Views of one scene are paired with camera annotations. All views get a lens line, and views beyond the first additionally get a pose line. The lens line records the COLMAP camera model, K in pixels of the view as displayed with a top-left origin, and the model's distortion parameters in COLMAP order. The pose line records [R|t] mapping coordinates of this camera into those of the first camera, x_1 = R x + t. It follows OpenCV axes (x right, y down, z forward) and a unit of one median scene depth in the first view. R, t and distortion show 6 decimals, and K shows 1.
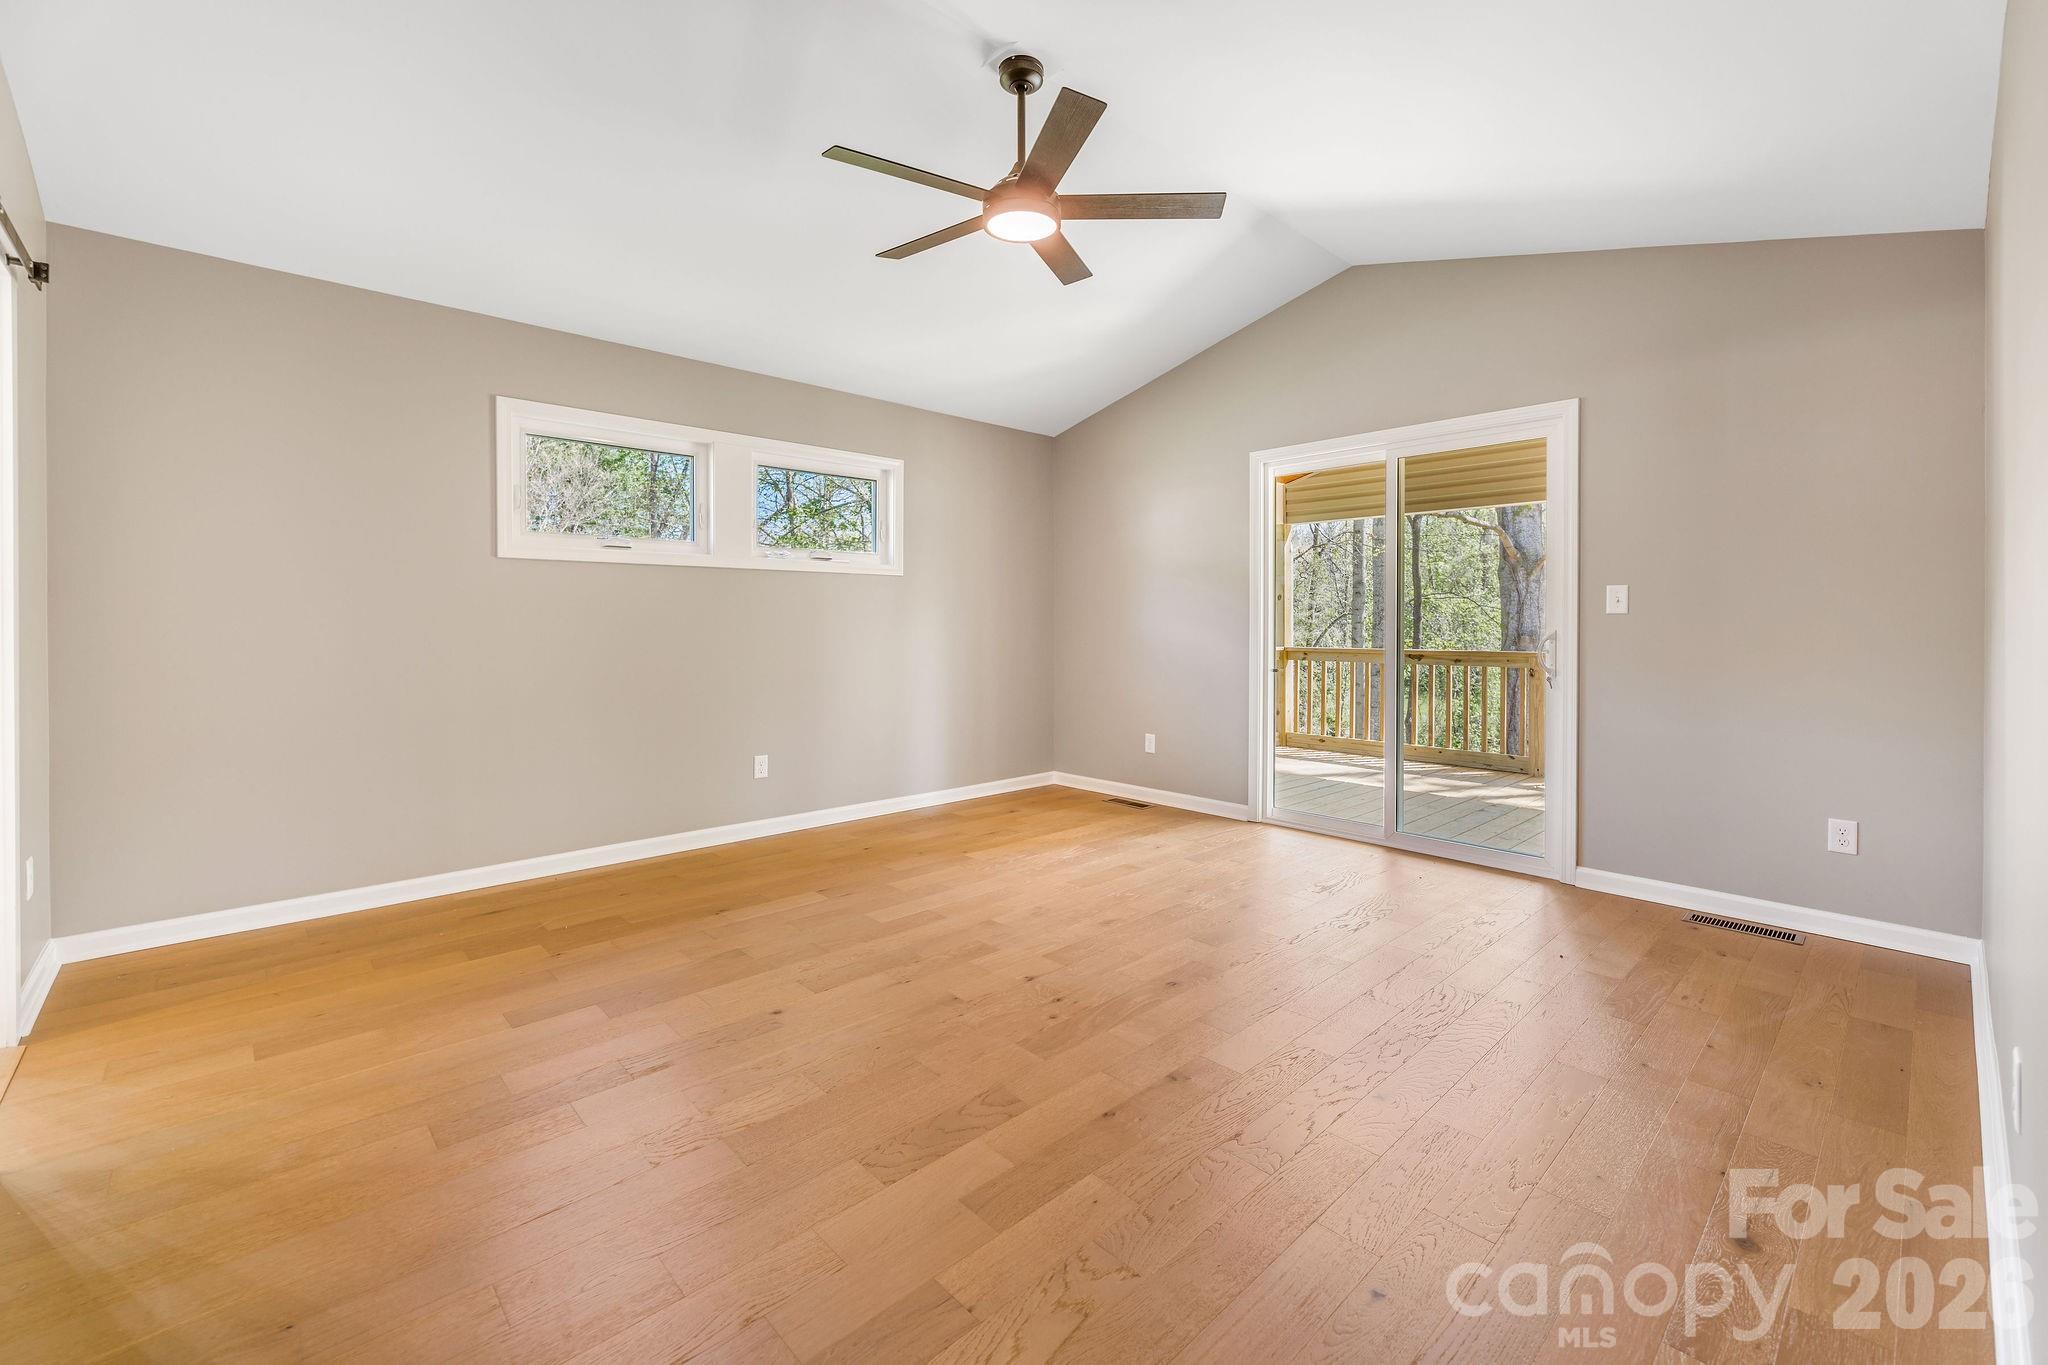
lens RADIAL K [[831.6, 0, 1060.2], [0, 831.6, 629.7], [0, 0, 1]] dist [0.000139, 0.000008]
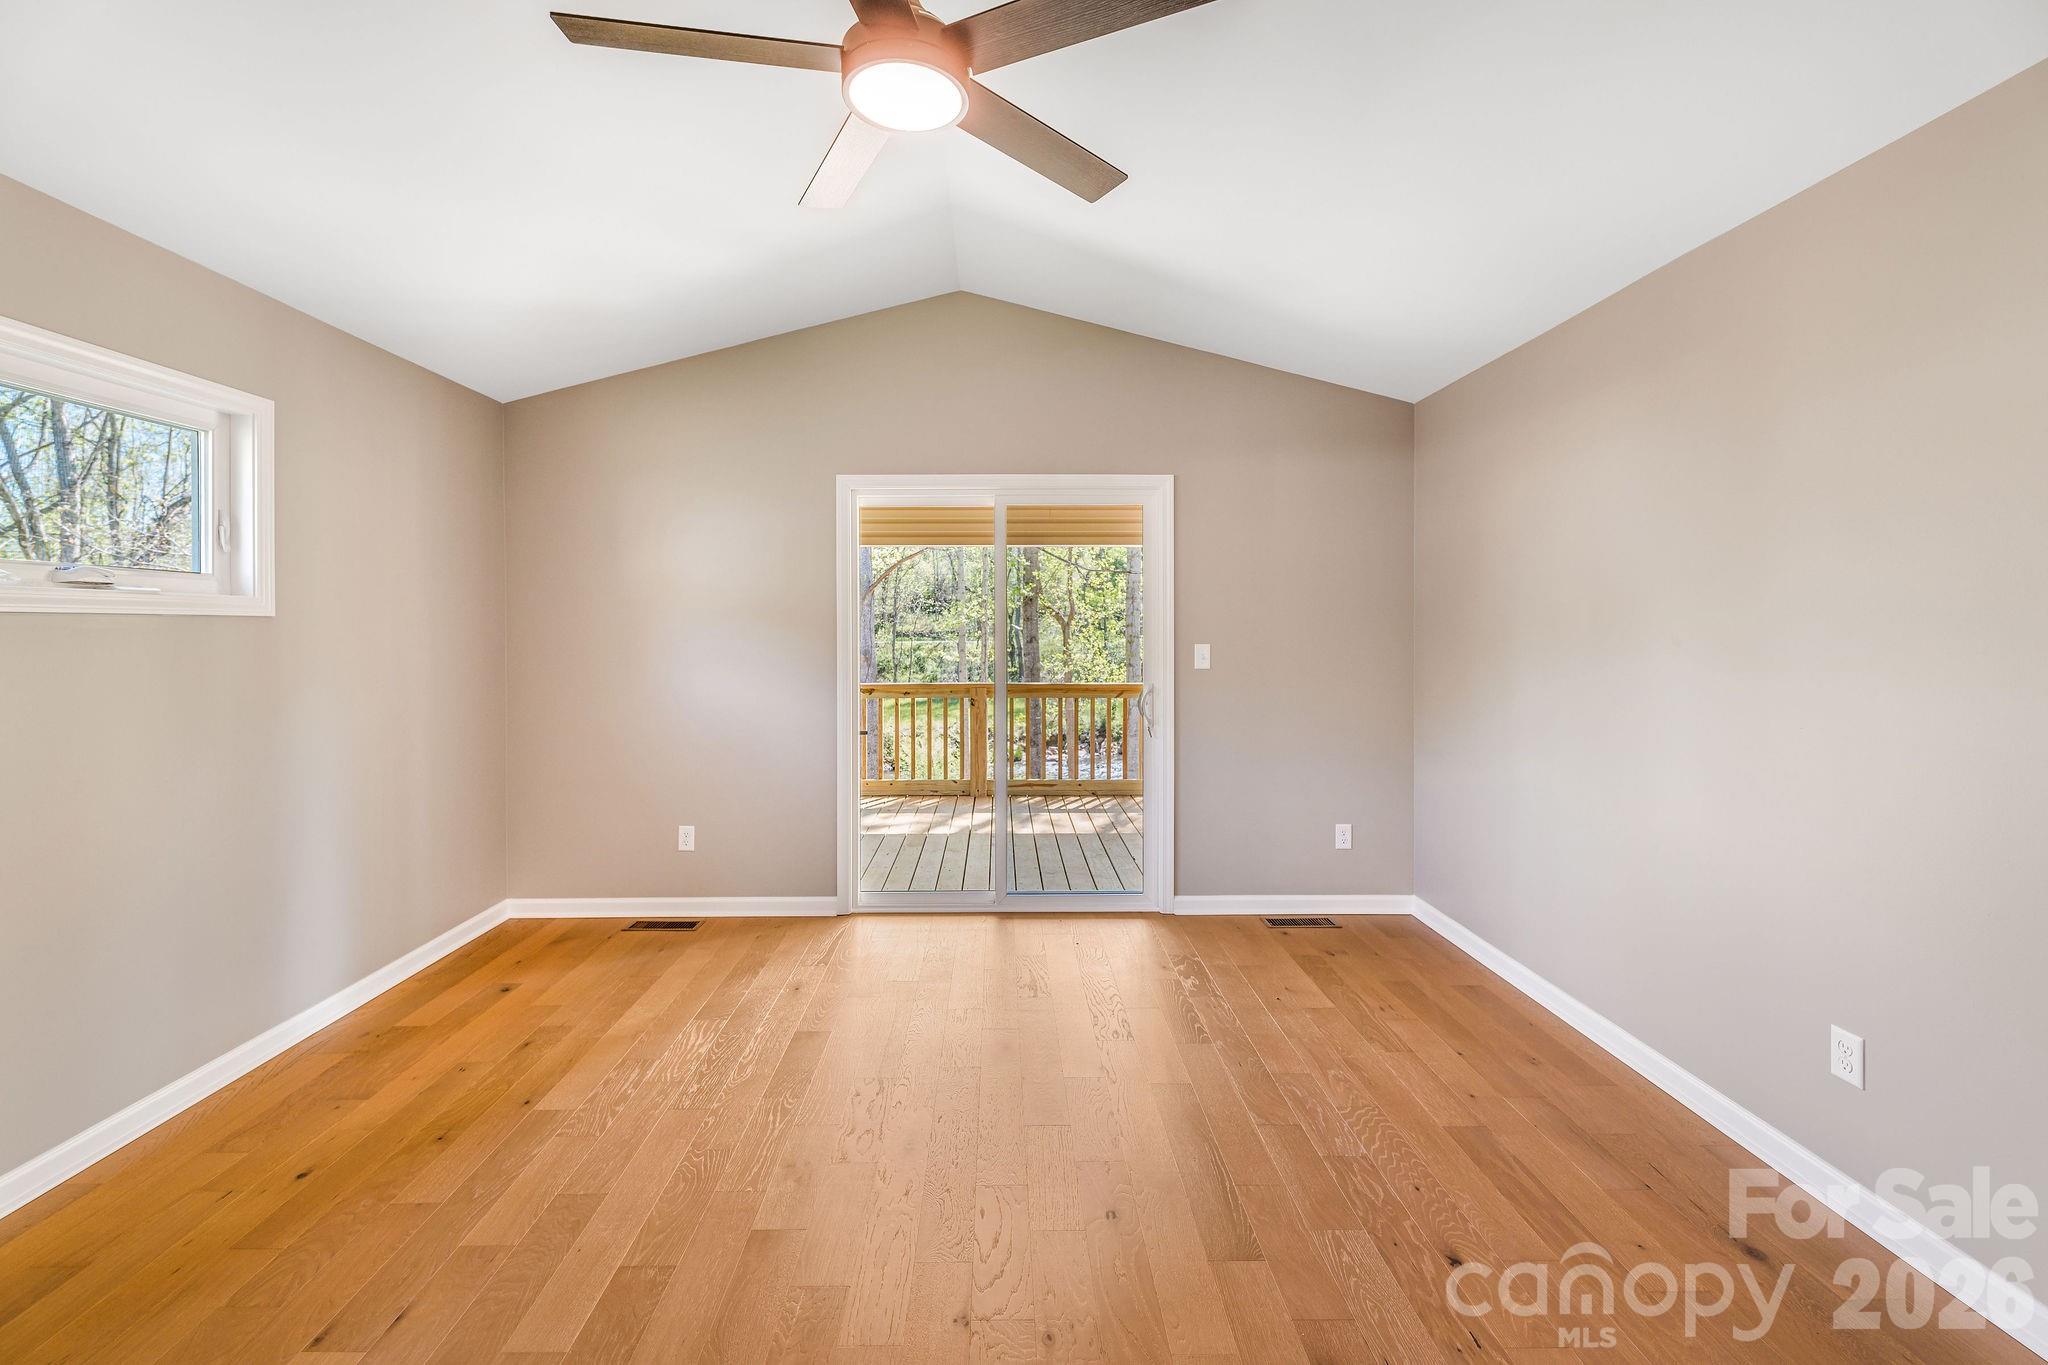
lens RADIAL K [[824.7, 0, 1009.9], [0, 824.7, 638.2], [0, 0, 1]] dist [-0.002573, -0.000321]
pose [[0.699364, -0.006735, 0.714734, -0.268368], [0.006725, 0.999973, 0.002842, -0.054958], [-0.714734, 0.002819, 0.699390, 0.324641]]
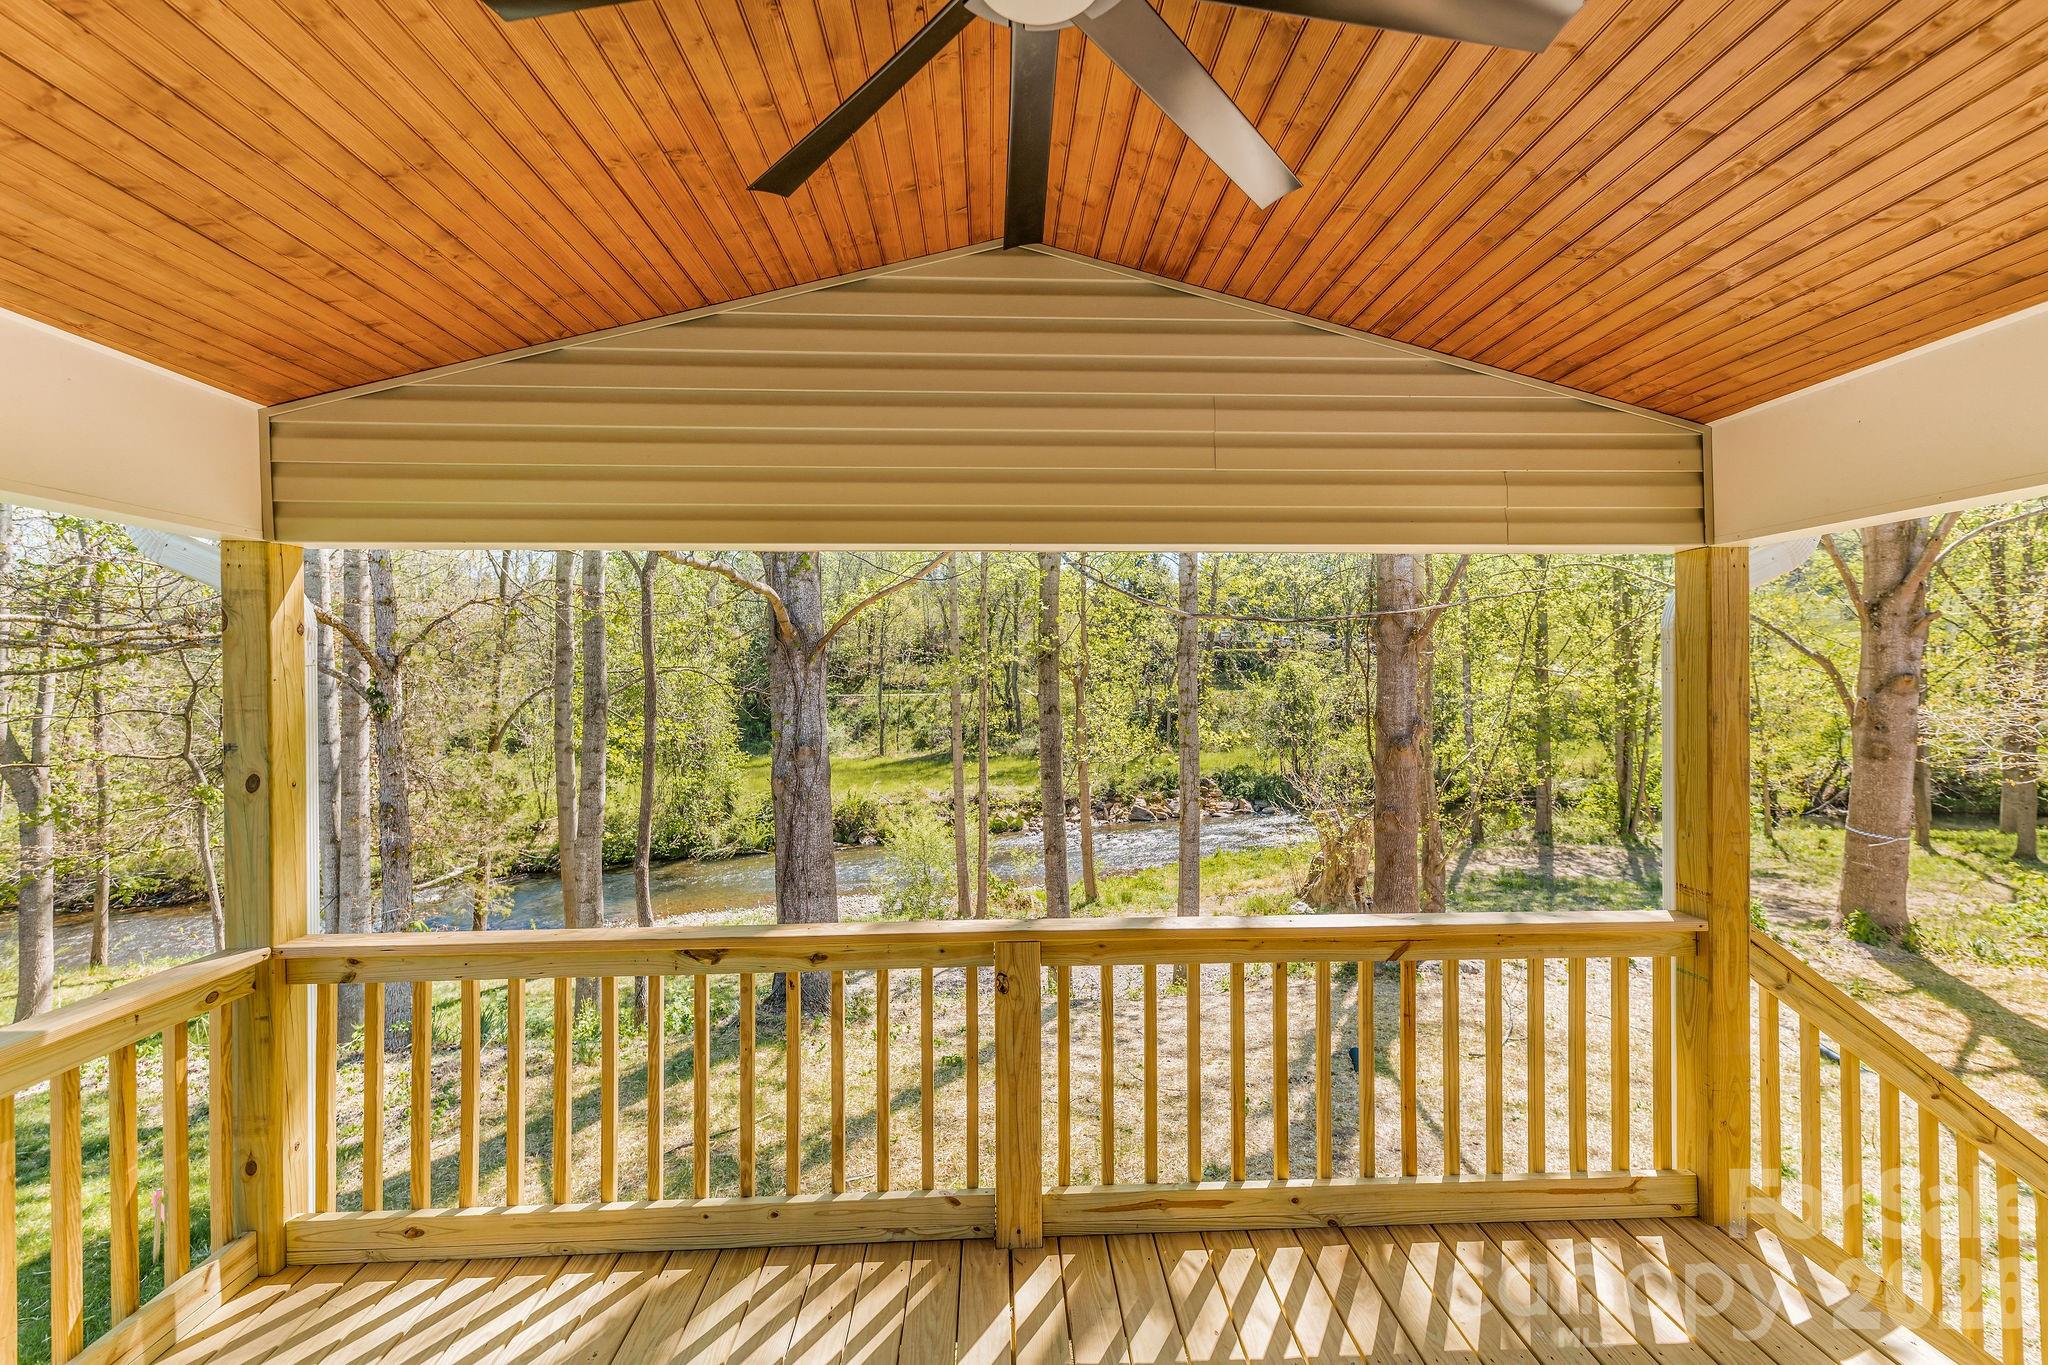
lens RADIAL K [[898.6, 0, 1024.0], [0, 898.6, 682.5], [0, 0, 1]] dist [-0.001424, -0.000128]
pose [[0.685941, 0.000600, 0.727657, 0.416858], [0.006112, 0.999960, -0.006586, -0.137145], [-0.727632, 0.008965, 0.685909, 1.098479]]
